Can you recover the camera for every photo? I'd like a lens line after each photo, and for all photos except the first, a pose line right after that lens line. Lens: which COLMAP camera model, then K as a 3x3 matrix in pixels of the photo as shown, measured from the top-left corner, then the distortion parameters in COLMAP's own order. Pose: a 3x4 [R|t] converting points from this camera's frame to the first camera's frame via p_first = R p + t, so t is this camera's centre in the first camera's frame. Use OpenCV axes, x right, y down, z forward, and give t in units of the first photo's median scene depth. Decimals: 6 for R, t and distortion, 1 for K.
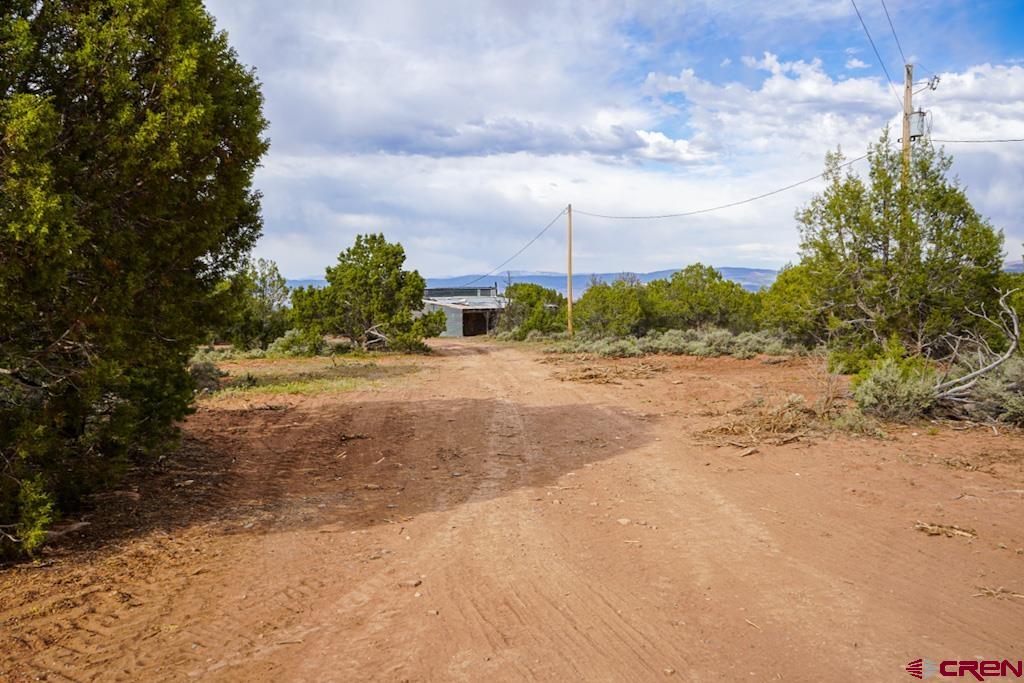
lens RADIAL K [[823.5, 0, 512.0], [0, 823.5, 341.5], [0, 0, 1]] dist [-0.005911, 0.002080]
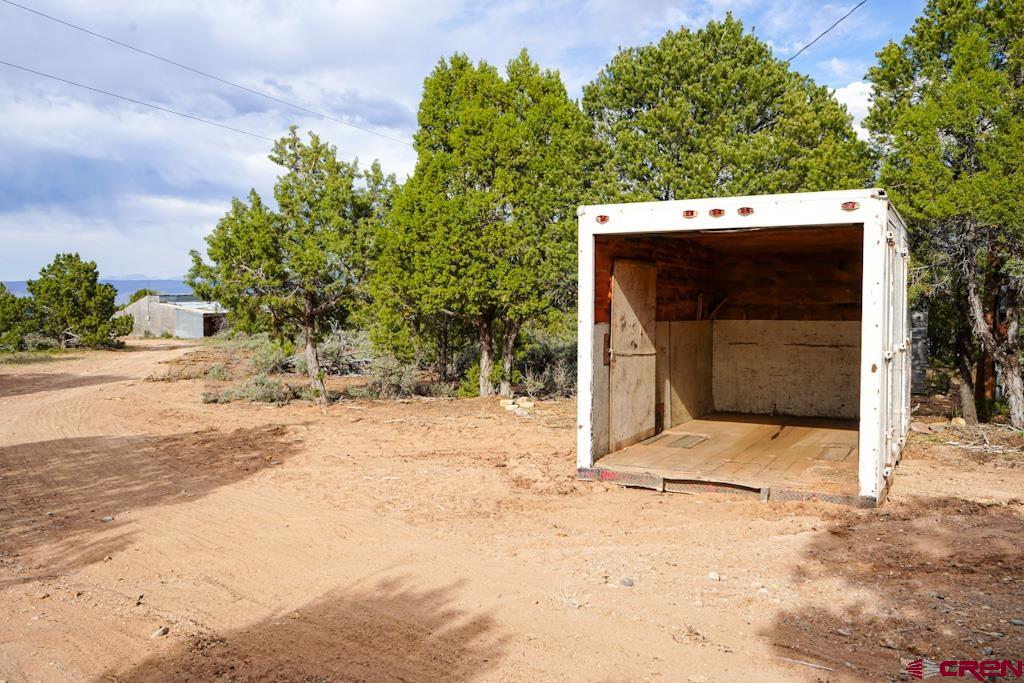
lens RADIAL K [[821.3, 0, 512.0], [0, 821.3, 364.8], [0, 0, 1]] dist [0.002916, -0.002878]
pose [[0.978823, -0.010179, 0.204457, 0.229149], [0.004999, 0.999654, 0.025836, 0.008368], [-0.204649, -0.024267, 0.978535, -0.352444]]
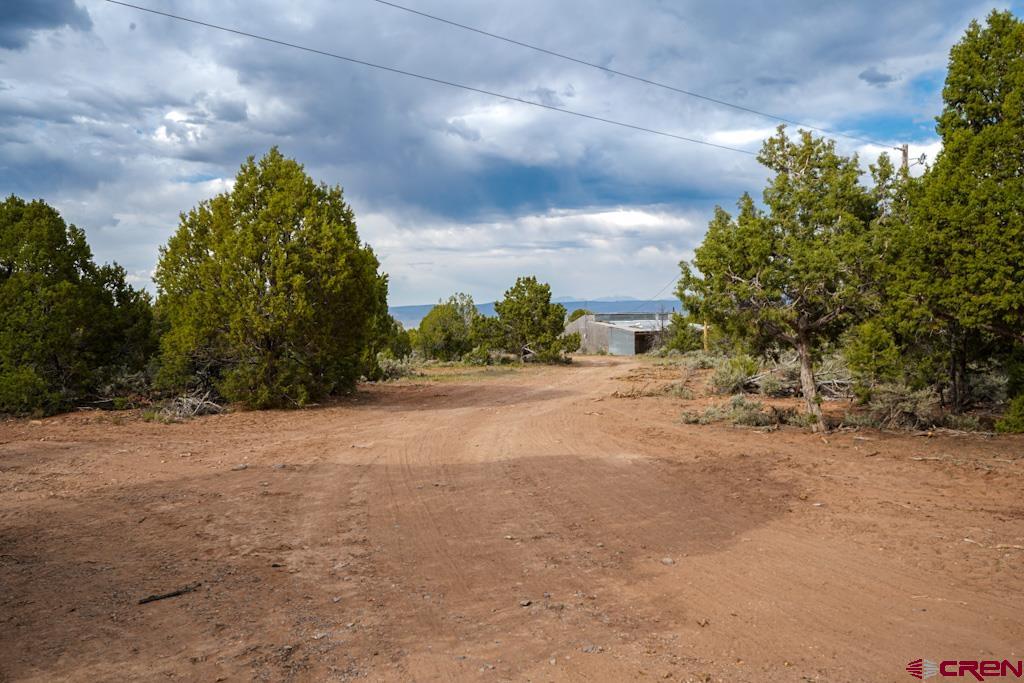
lens RADIAL K [[823.5, 0, 512.0], [0, 823.5, 341.5], [0, 0, 1]] dist [-0.005911, 0.002080]
pose [[0.959654, 0.005107, -0.281137, 0.187930], [-0.012277, 0.999643, -0.023750, 0.009076], [0.280915, 0.026243, 0.959374, -0.311153]]
